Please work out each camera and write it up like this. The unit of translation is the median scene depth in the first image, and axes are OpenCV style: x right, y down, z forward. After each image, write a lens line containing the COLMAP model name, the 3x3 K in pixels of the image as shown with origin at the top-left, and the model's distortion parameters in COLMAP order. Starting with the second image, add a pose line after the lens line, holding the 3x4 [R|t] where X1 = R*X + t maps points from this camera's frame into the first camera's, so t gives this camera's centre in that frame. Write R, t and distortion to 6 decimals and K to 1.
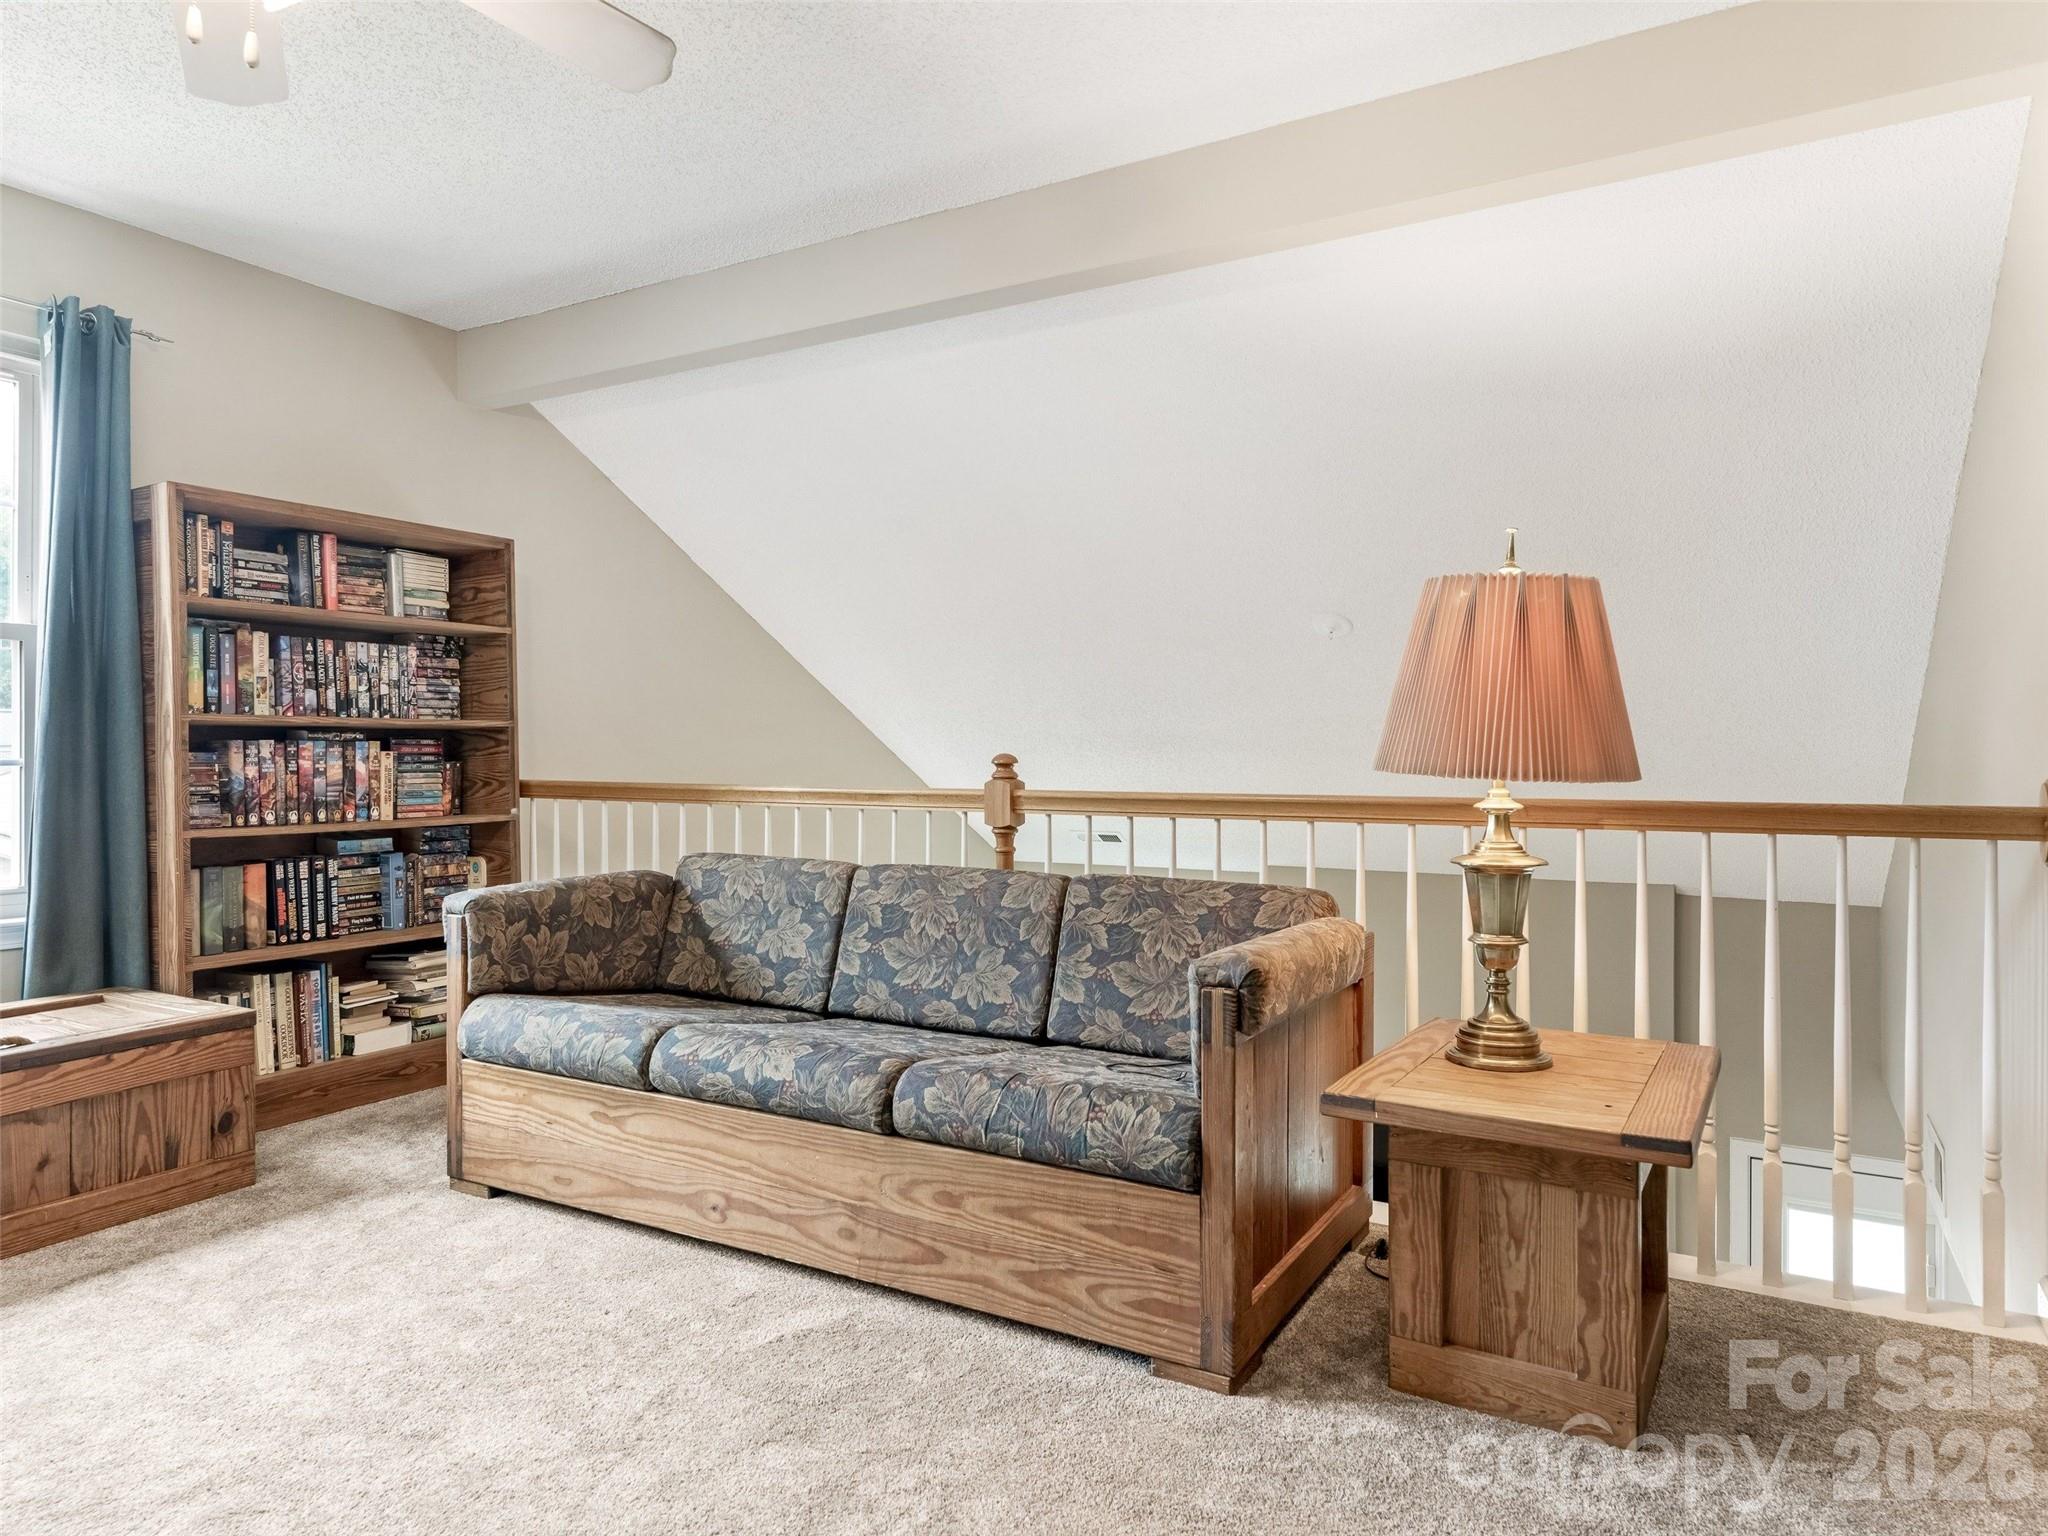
lens RADIAL K [[1267.8, 0, 1024.0], [0, 1267.8, 768.0], [0, 0, 1]] dist [-0.005186, -0.001109]
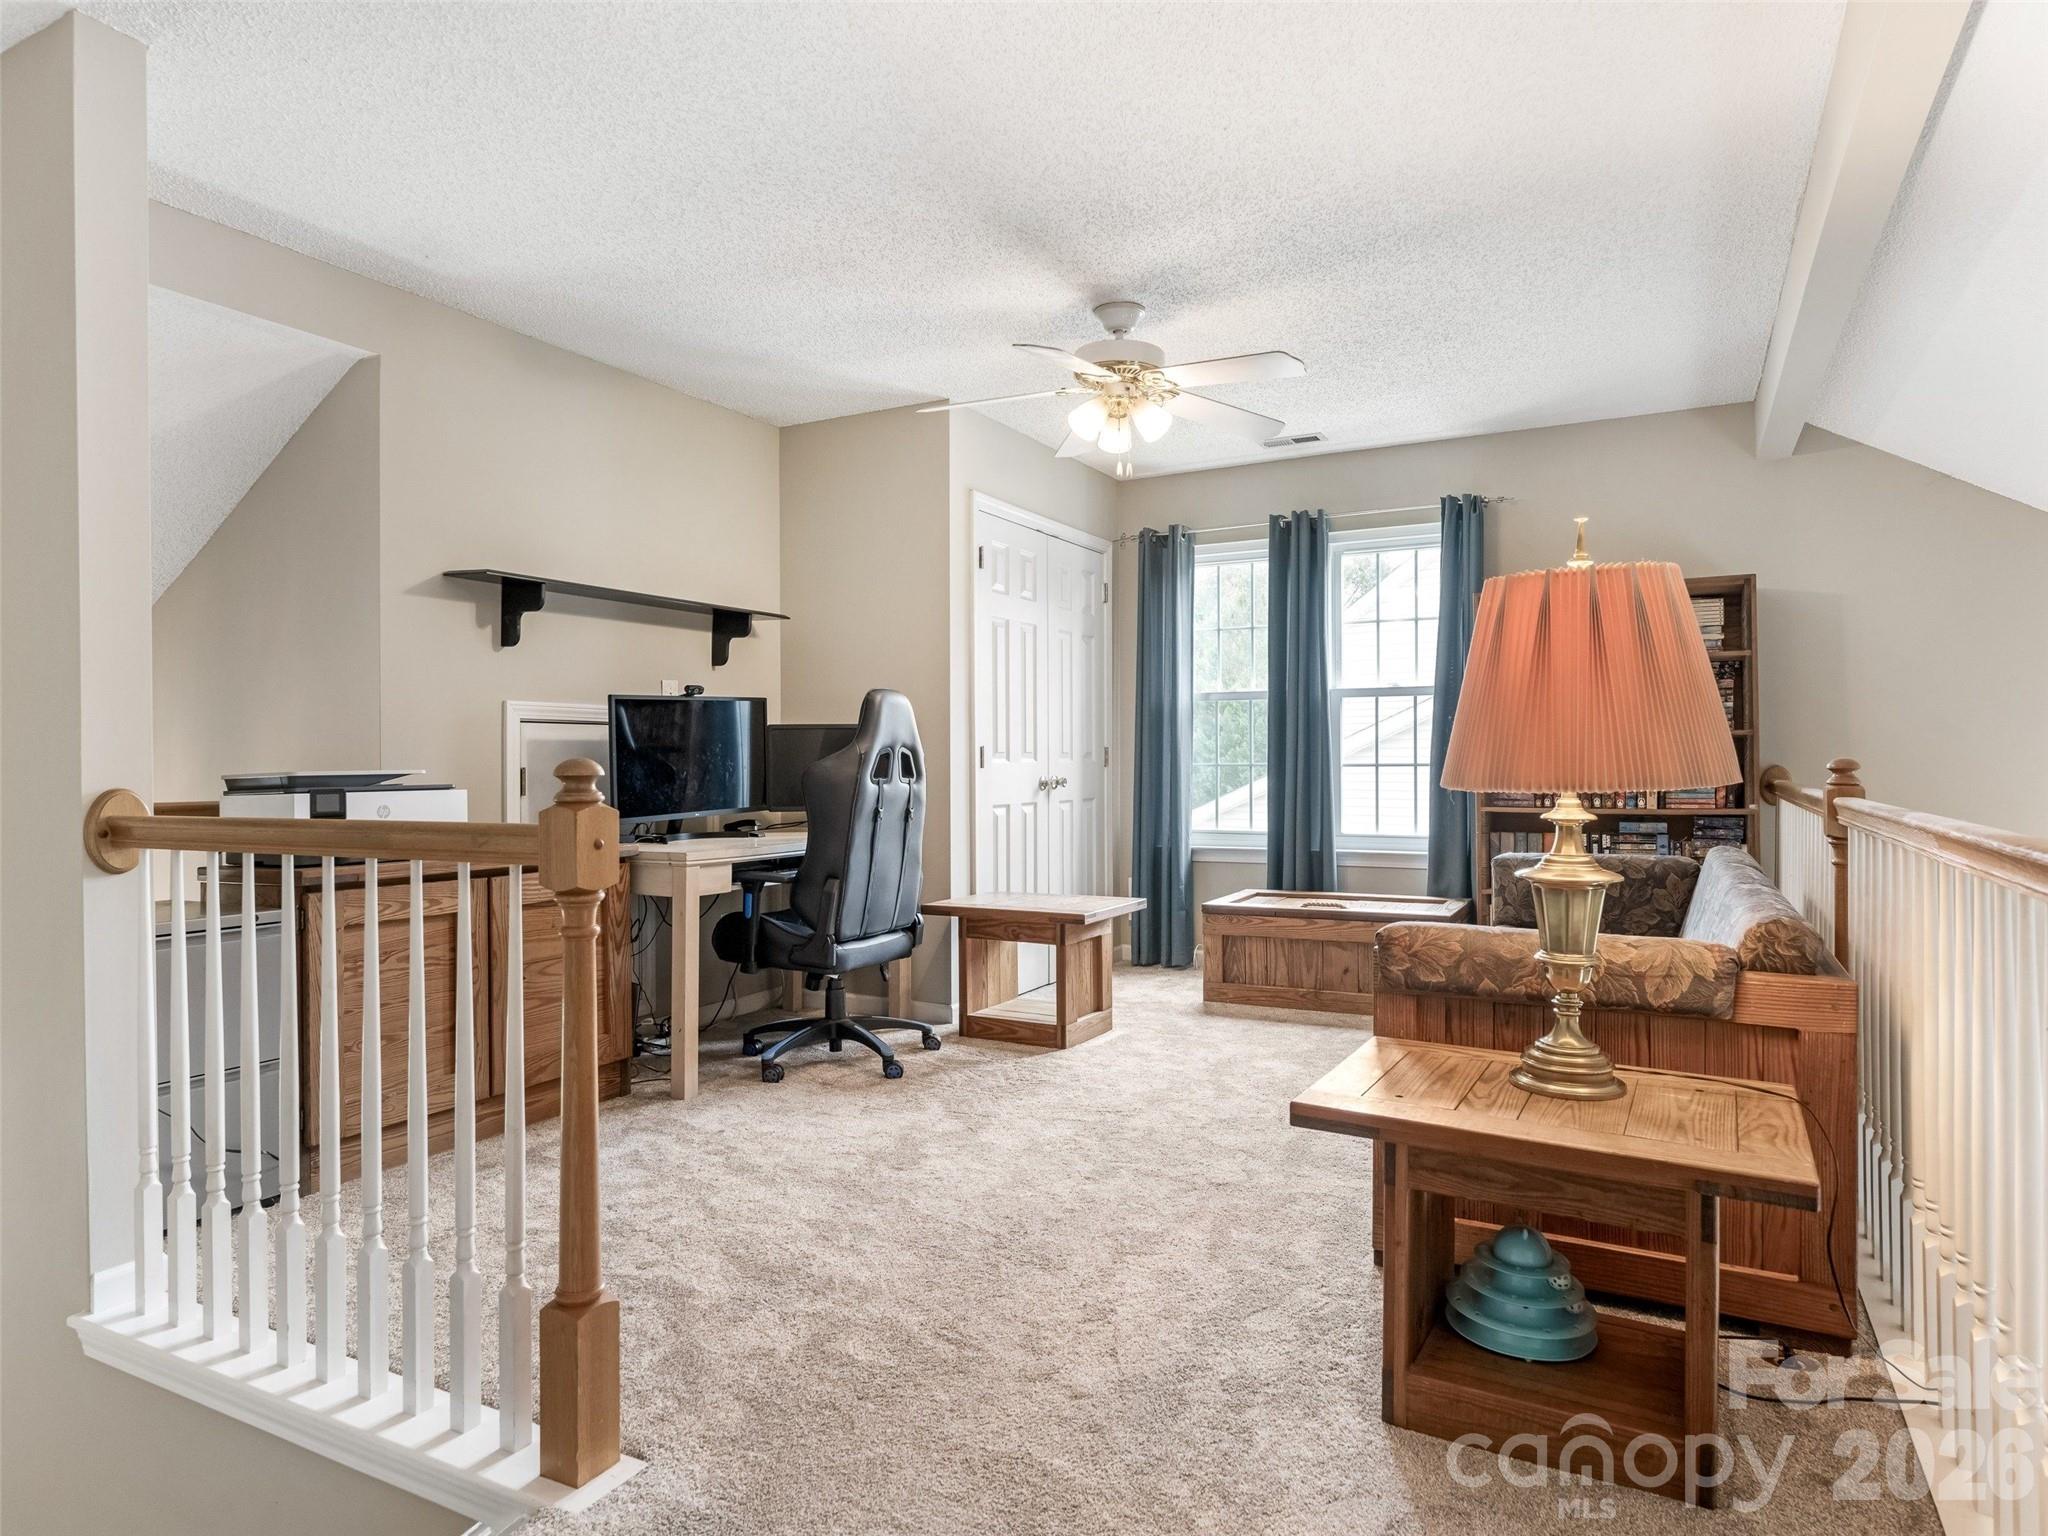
lens RADIAL K [[1177.9, 0, 1024.0], [0, 1177.9, 768.0], [0, 0, 1]] dist [0.000177, 0.000019]
pose [[0.016497, 0.007552, -0.999835, 0.722684], [-0.006593, 0.999951, 0.007444, -0.006124], [0.999842, 0.006470, 0.016546, 0.335182]]
